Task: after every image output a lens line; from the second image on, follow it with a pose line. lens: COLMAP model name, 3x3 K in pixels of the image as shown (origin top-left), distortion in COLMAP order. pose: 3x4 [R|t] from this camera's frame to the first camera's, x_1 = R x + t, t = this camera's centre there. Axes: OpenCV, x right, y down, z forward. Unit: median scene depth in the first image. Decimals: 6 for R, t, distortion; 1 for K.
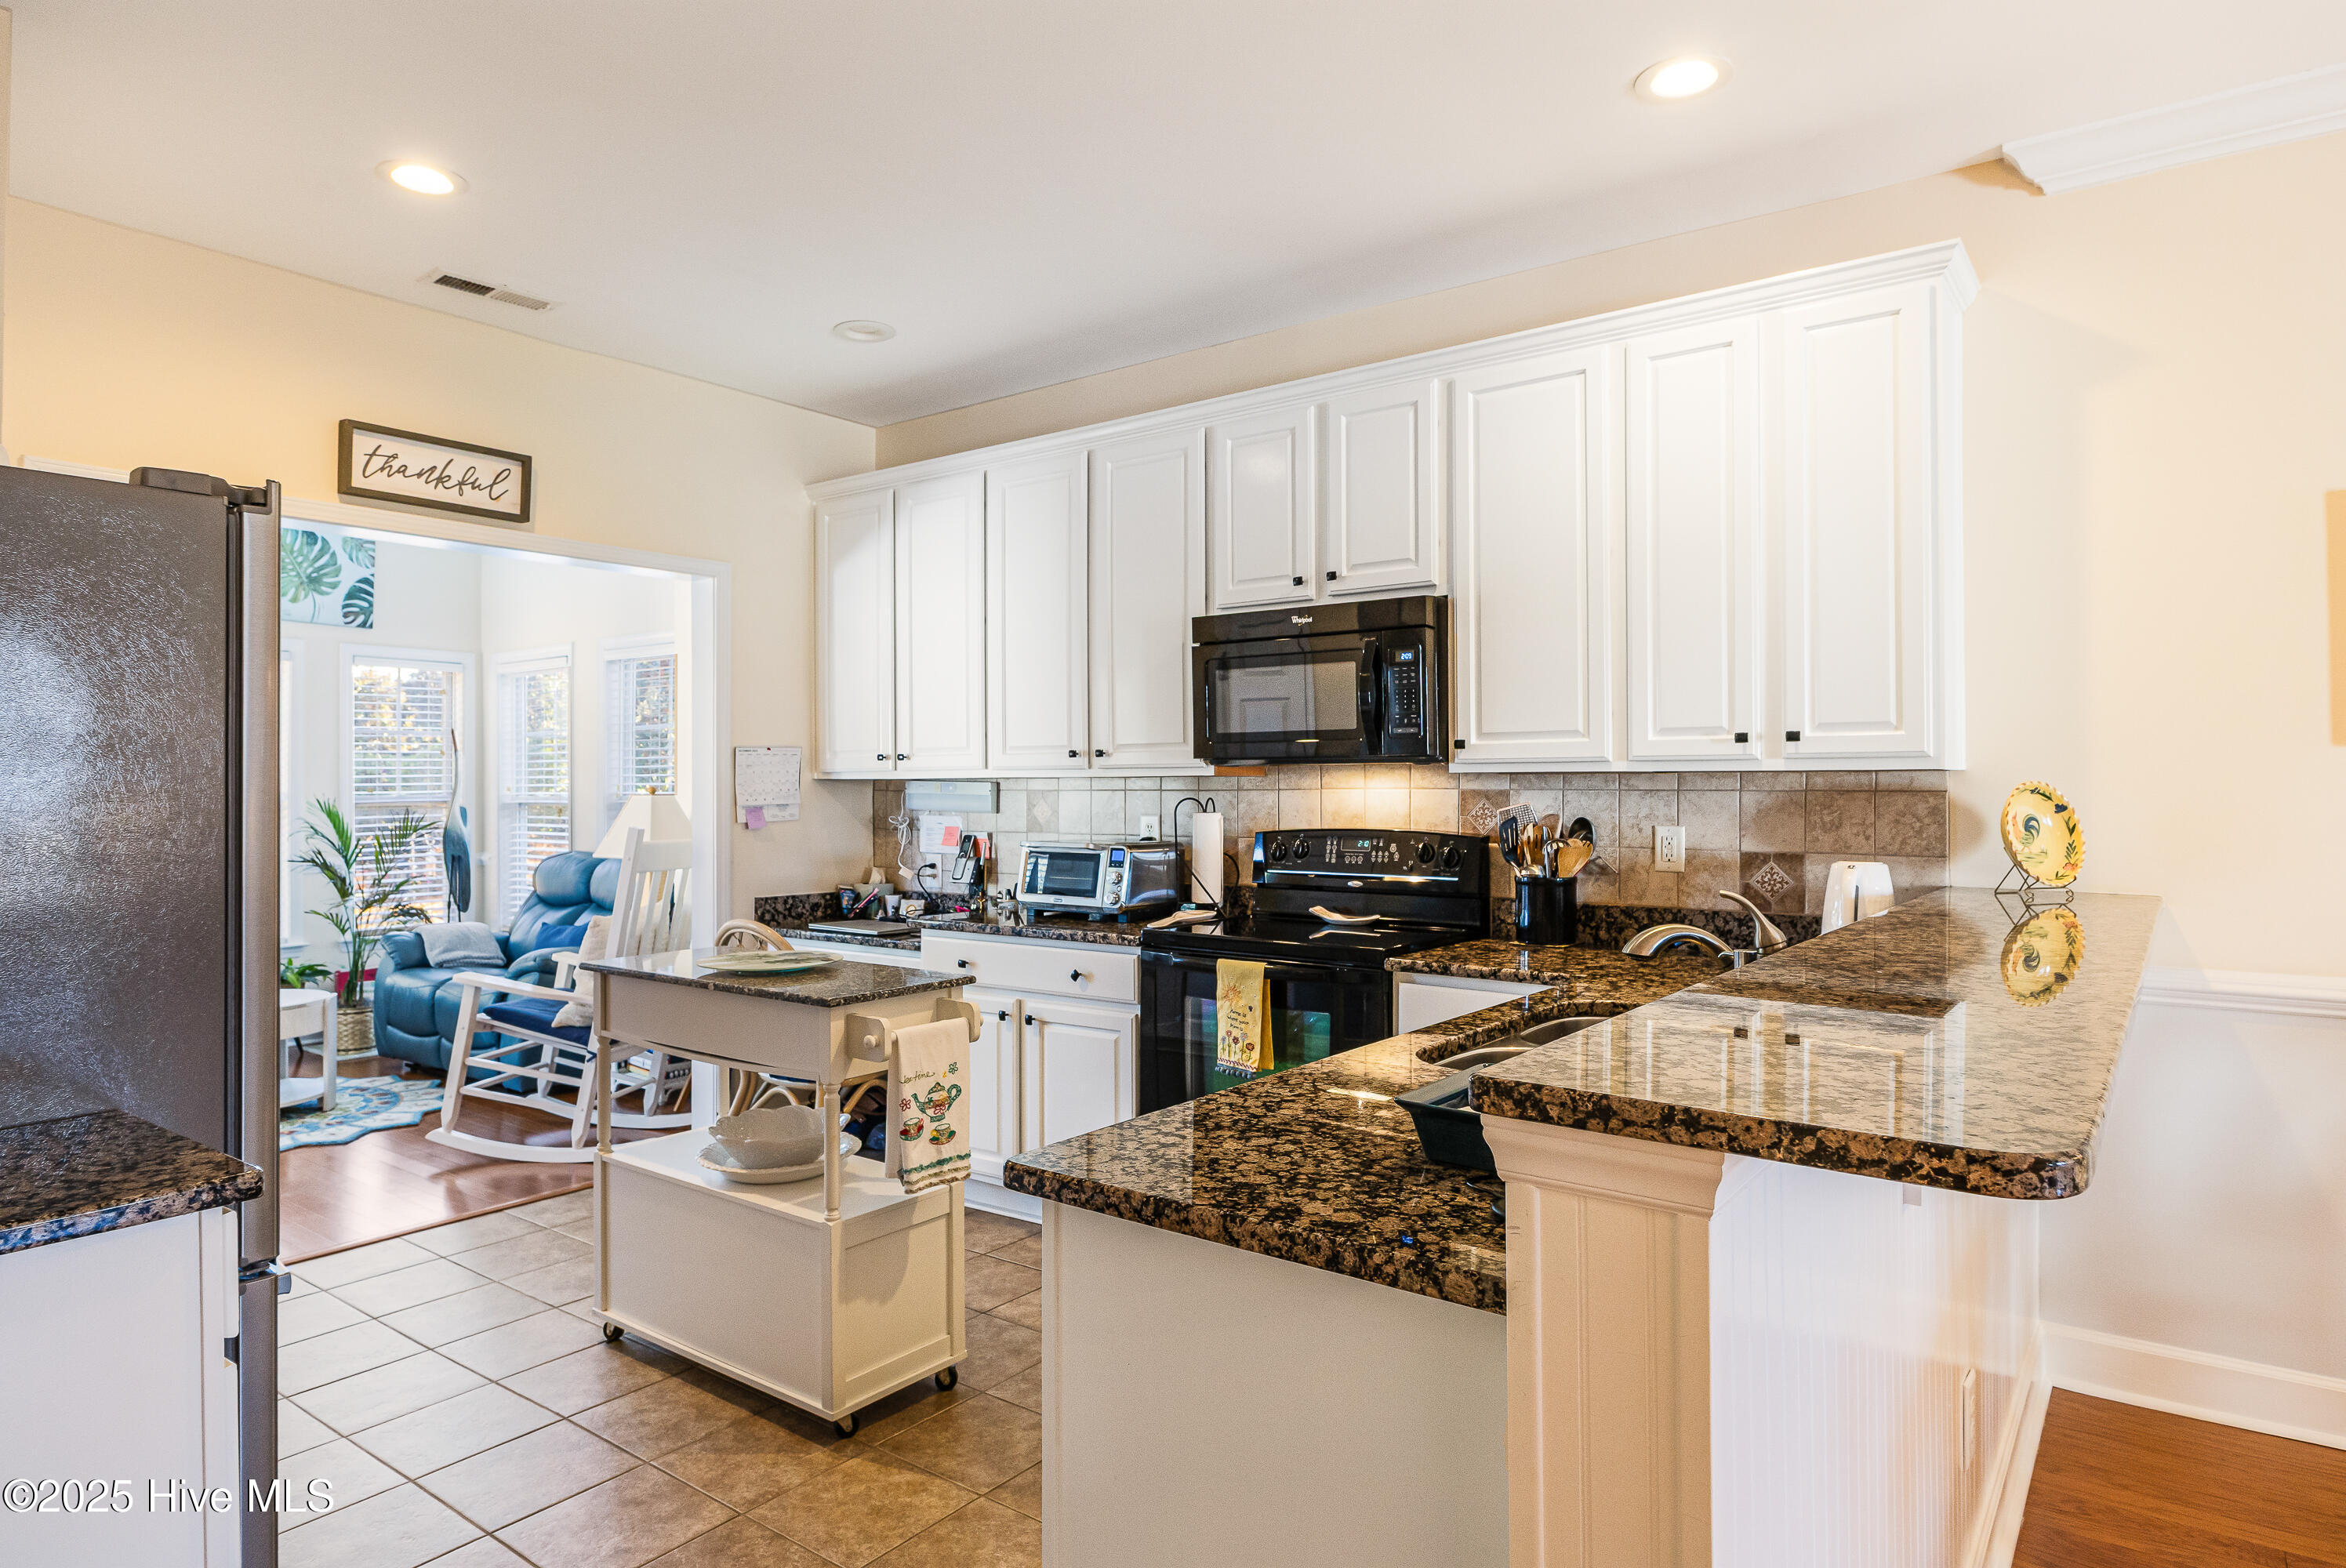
lens RADIAL K [[1350.0, 0, 1175.2], [0, 1350.0, 773.5], [0, 0, 1]] dist [-0.007014, -0.000723]
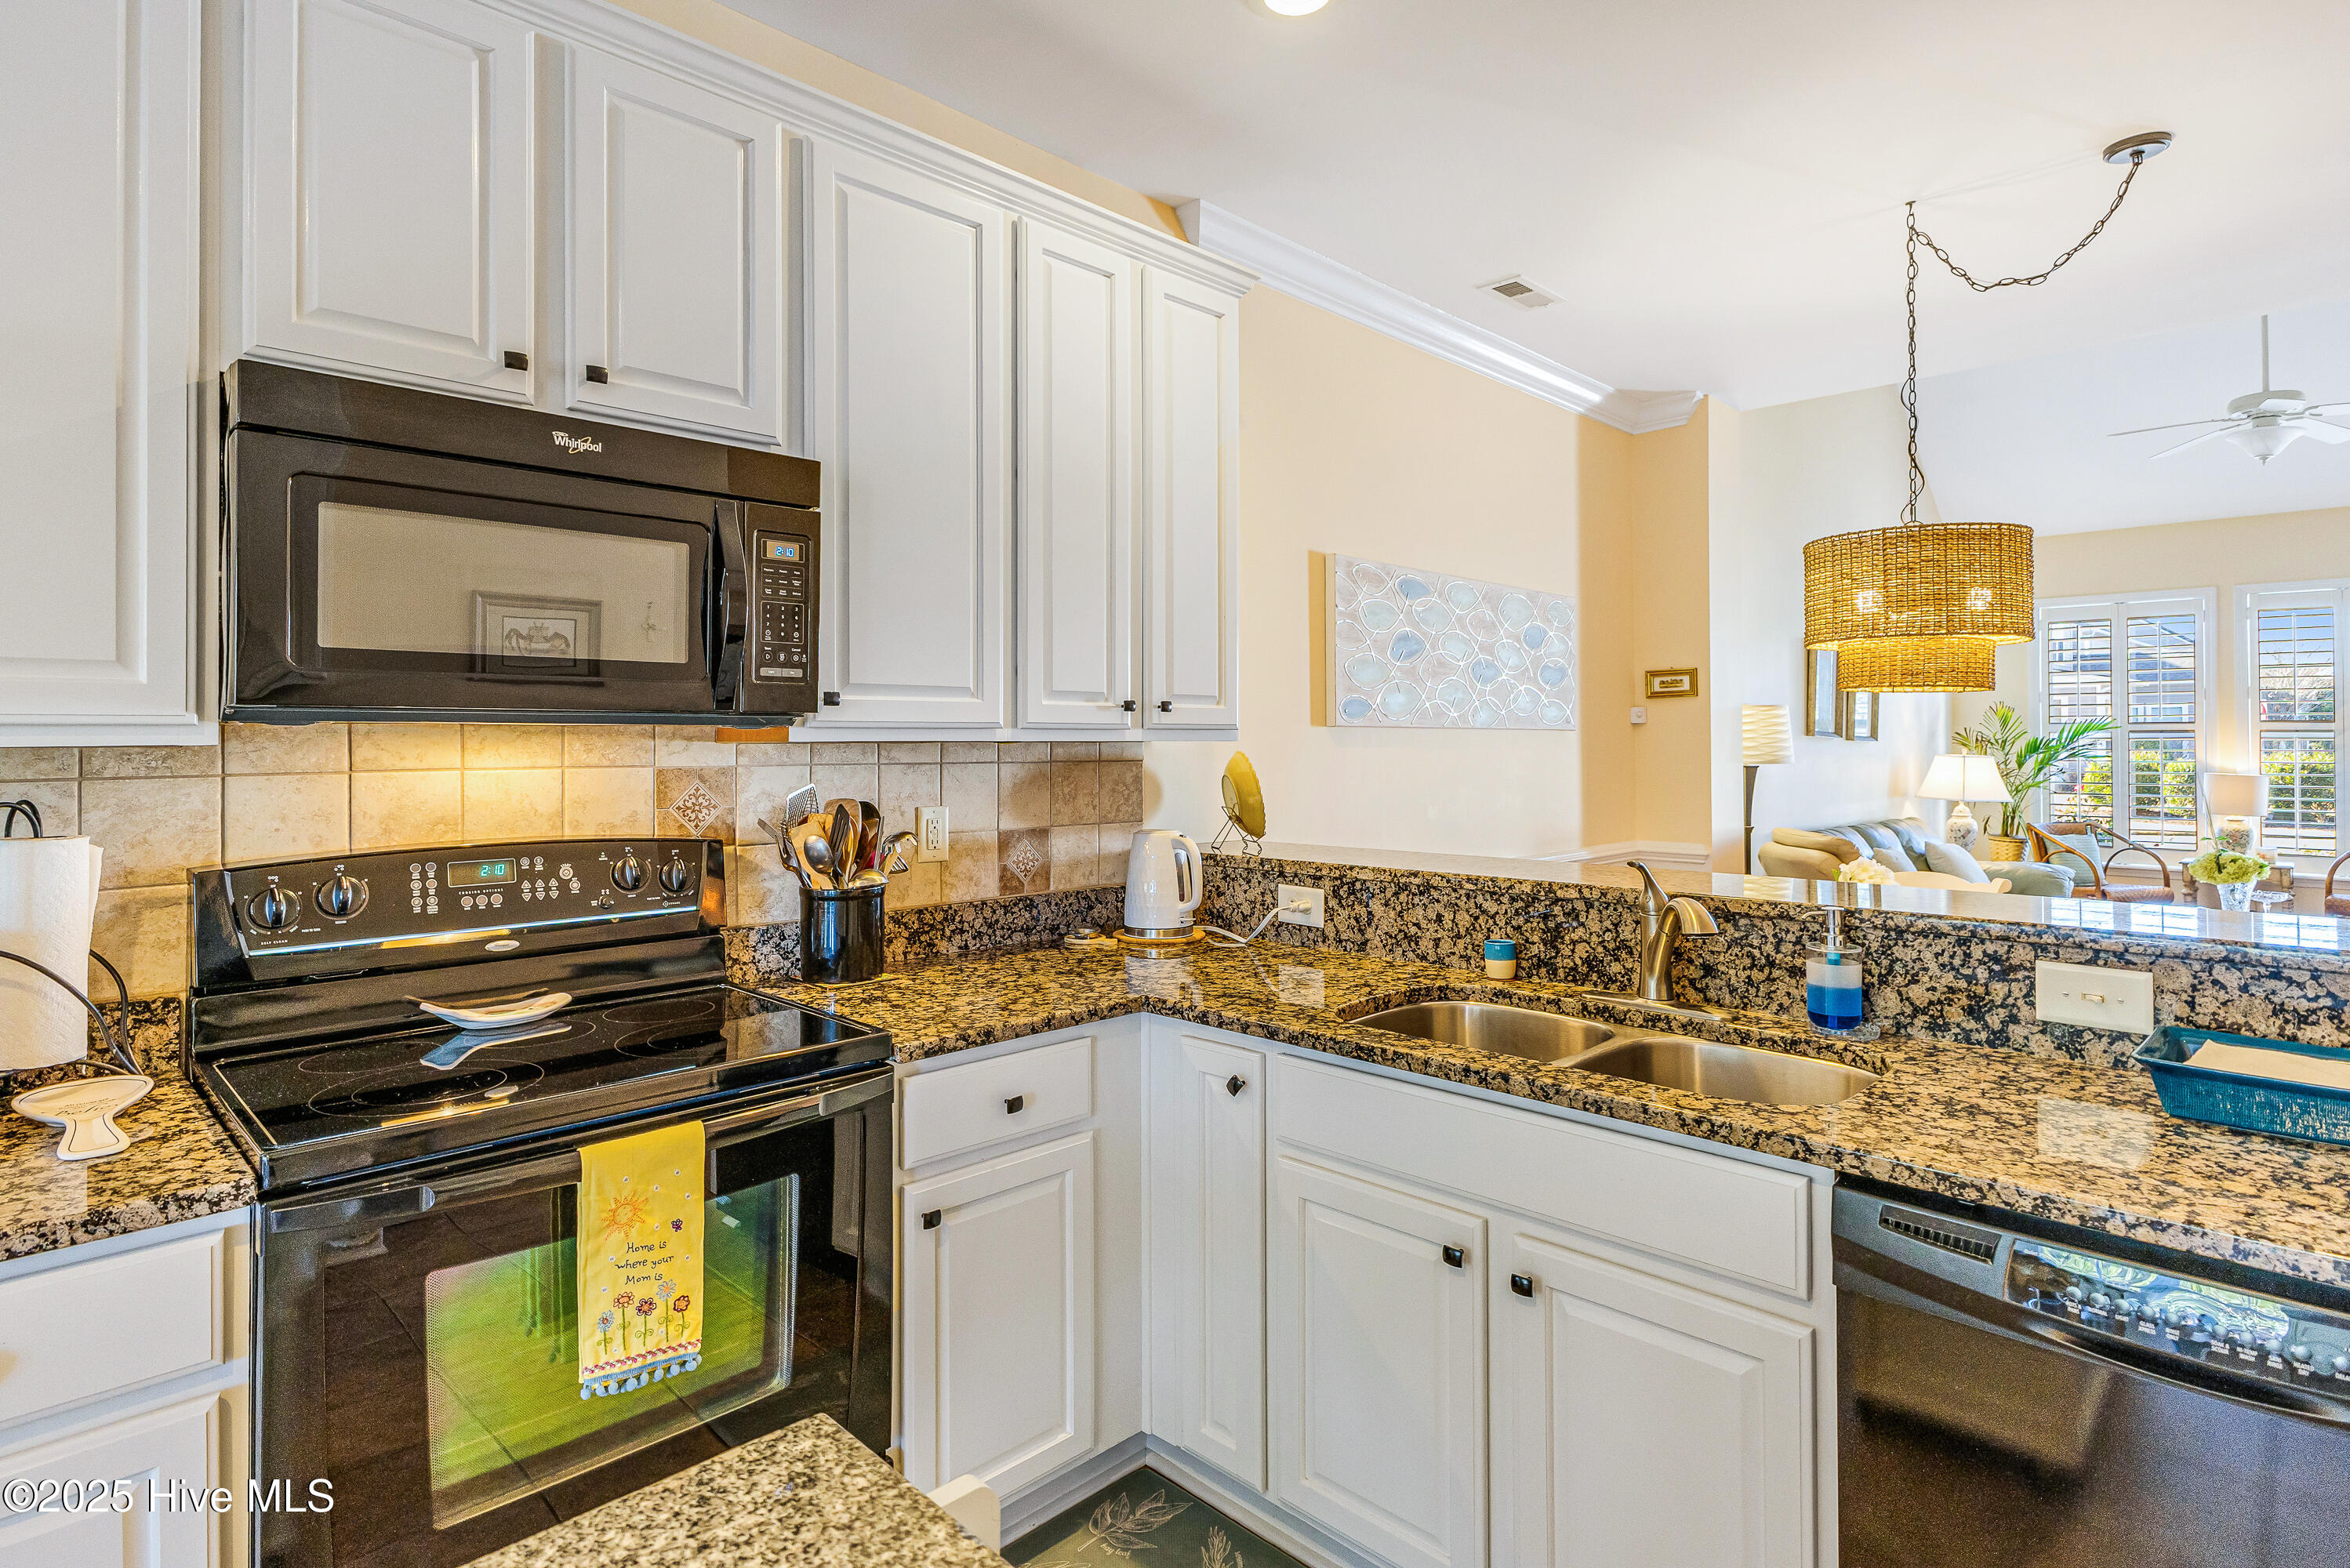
lens RADIAL K [[1202.6, 0, 1146.1], [0, 1202.6, 734.6], [0, 0, 1]] dist [-0.001141, -0.001113]
pose [[0.129097, 0.008574, 0.991595, -0.350476], [-0.005461, 0.999954, -0.007936, -0.000266], [-0.991617, -0.004391, 0.129138, 0.769266]]
